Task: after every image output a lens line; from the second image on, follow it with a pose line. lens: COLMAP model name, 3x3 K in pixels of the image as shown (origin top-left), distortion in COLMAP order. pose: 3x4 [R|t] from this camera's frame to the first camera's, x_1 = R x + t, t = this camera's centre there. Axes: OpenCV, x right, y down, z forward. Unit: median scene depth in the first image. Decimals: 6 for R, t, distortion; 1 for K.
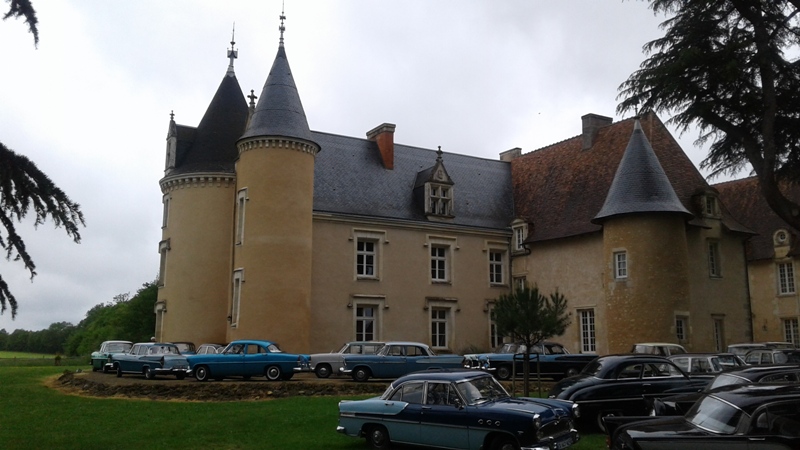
lens RADIAL K [[762.9, 0, 398.5], [0, 762.9, 209.2], [0, 0, 1]] dist [0.003764, 0.000000]
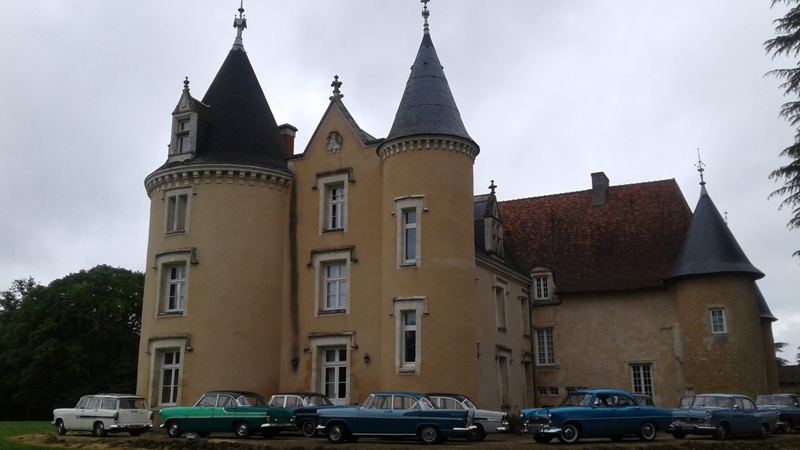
lens RADIAL K [[762.9, 0, 400.1], [0, 762.9, 215.8], [0, 0, 1]] dist [0.003764, 0.000000]
pose [[0.841236, 0.129735, 0.524872, -0.525977], [-0.094786, 0.991138, -0.093066, 0.057083], [-0.532295, 0.028539, 0.846078, 0.286335]]
